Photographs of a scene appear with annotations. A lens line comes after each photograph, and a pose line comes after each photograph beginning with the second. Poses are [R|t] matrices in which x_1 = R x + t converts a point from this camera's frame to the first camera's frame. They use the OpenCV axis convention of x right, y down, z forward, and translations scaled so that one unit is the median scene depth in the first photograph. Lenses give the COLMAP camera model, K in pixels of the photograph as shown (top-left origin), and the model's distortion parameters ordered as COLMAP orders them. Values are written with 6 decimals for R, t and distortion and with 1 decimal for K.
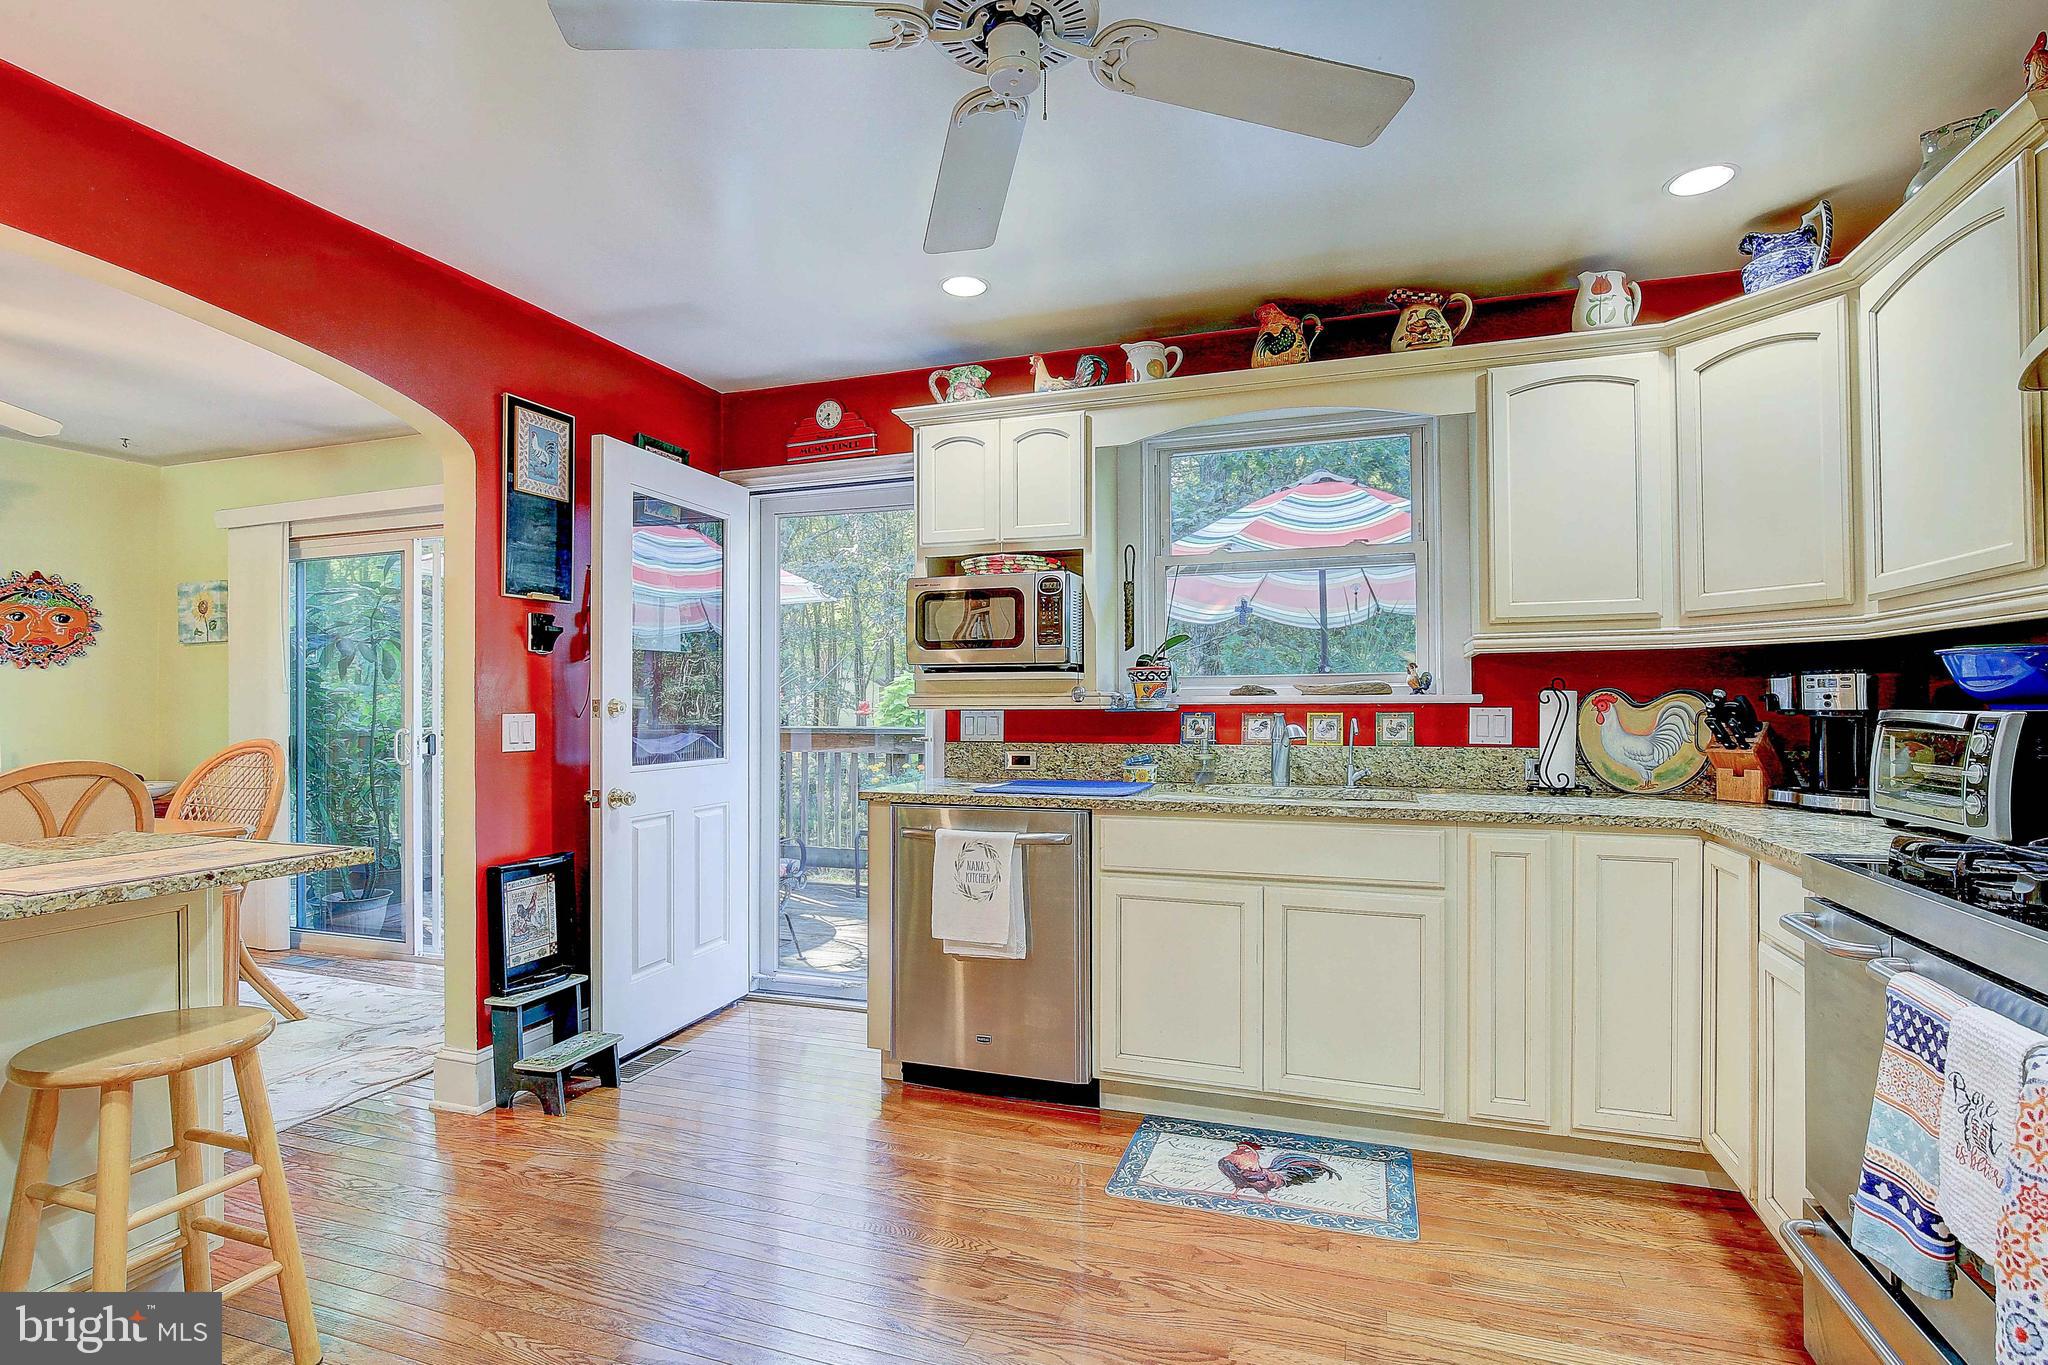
lens RADIAL K [[962.9, 0, 1025.8], [0, 962.9, 690.4], [0, 0, 1]] dist [-0.000090, -0.000636]
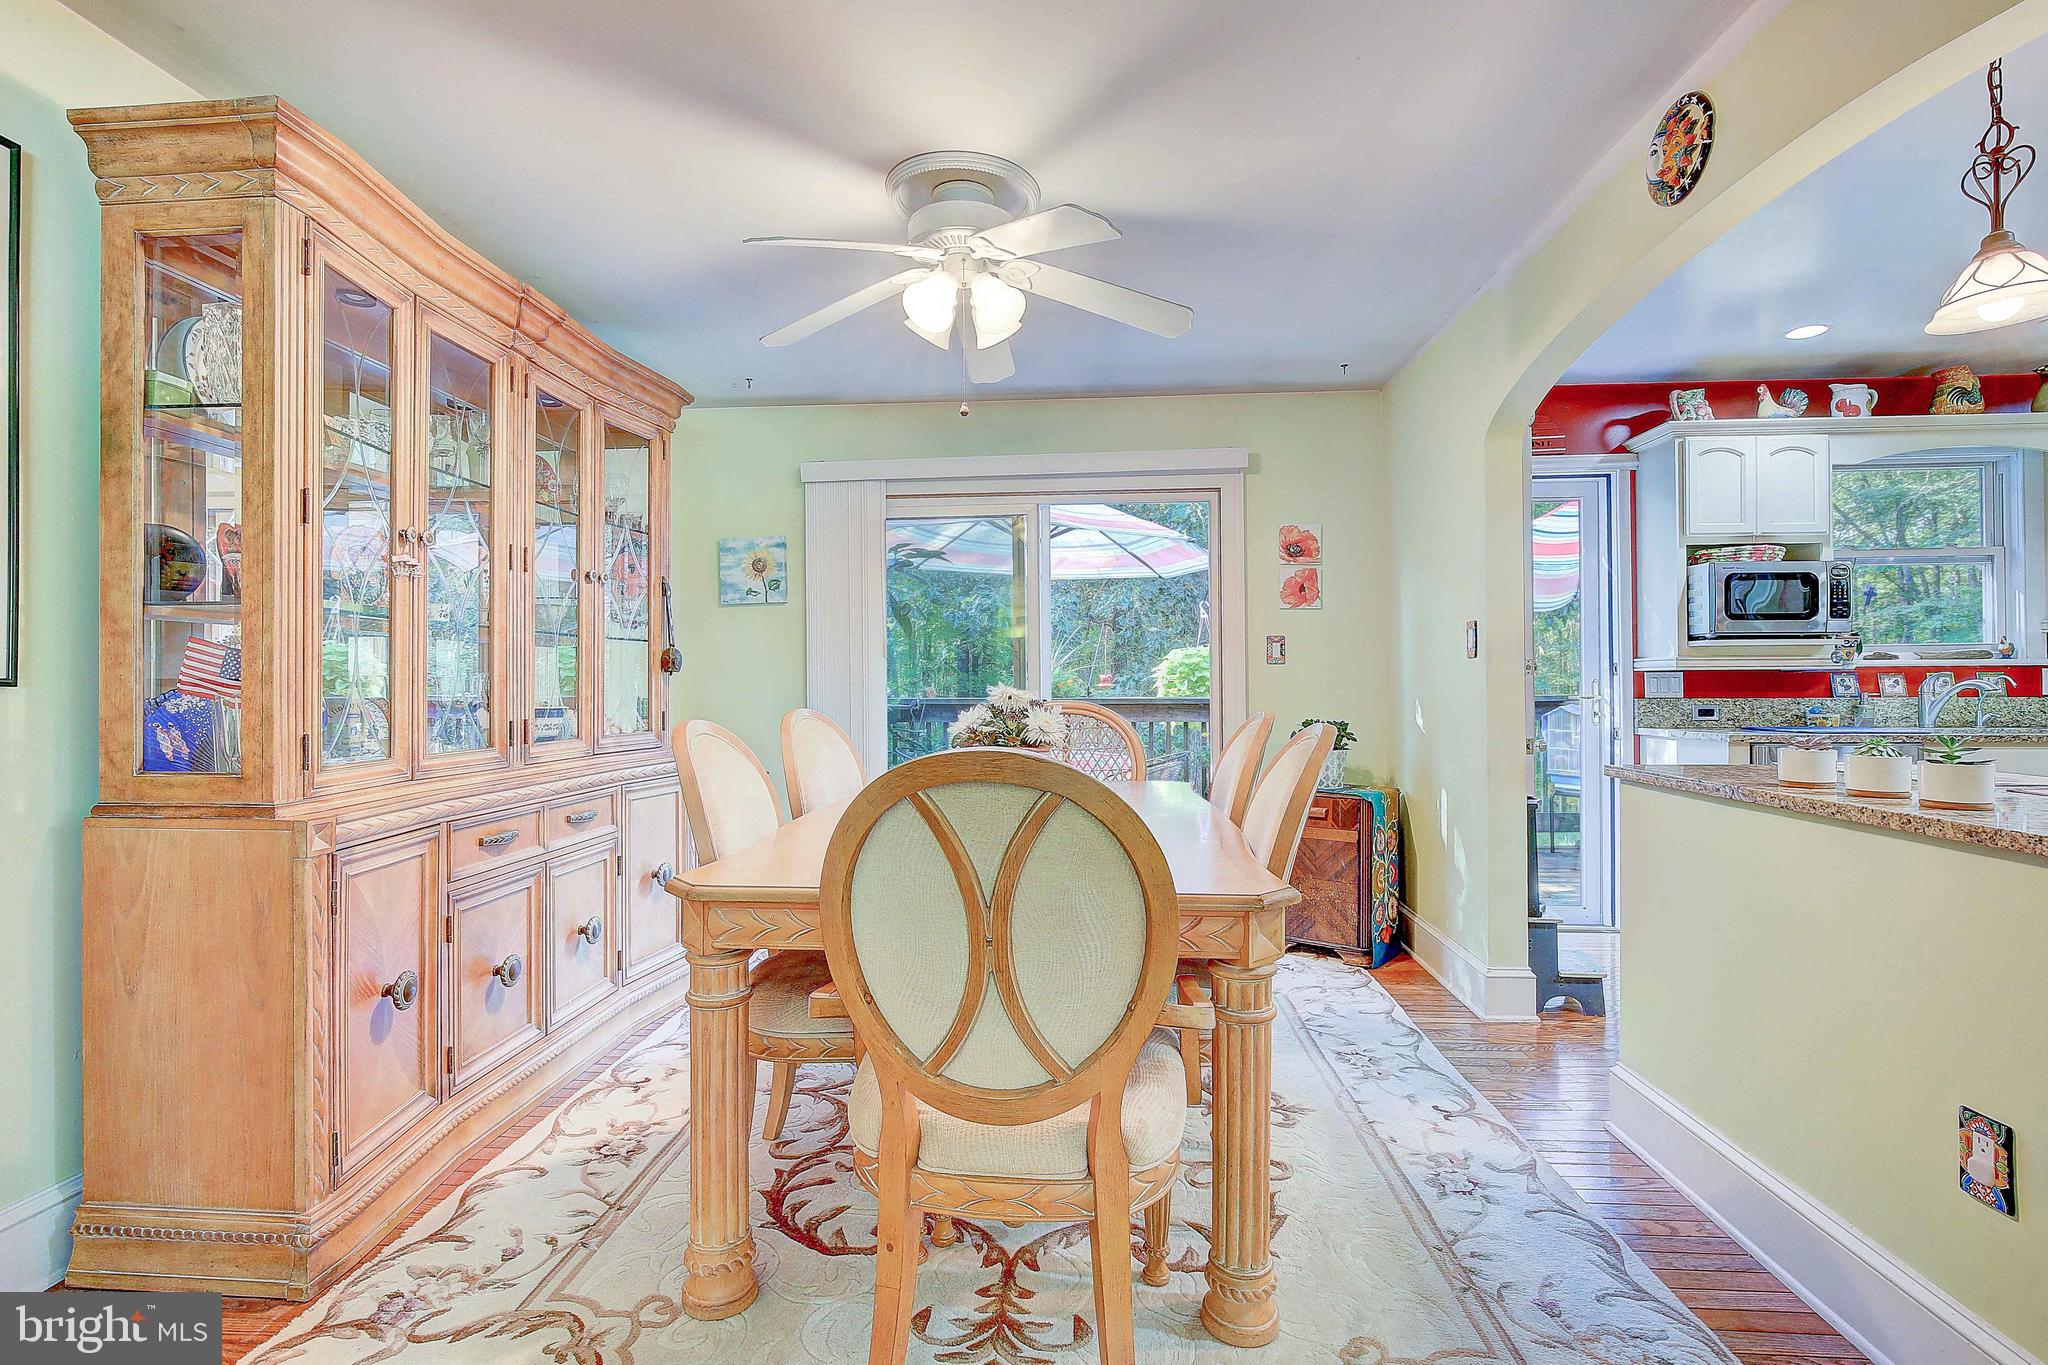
lens RADIAL K [[962.9, 0, 1018.6], [0, 962.9, 679.9], [0, 0, 1]] dist [-0.000090, -0.000636]
pose [[0.963036, -0.000719, 0.269371, -1.256476], [-0.001333, 0.999971, 0.007435, 0.024387], [-0.269368, -0.007520, 0.963008, 0.056903]]
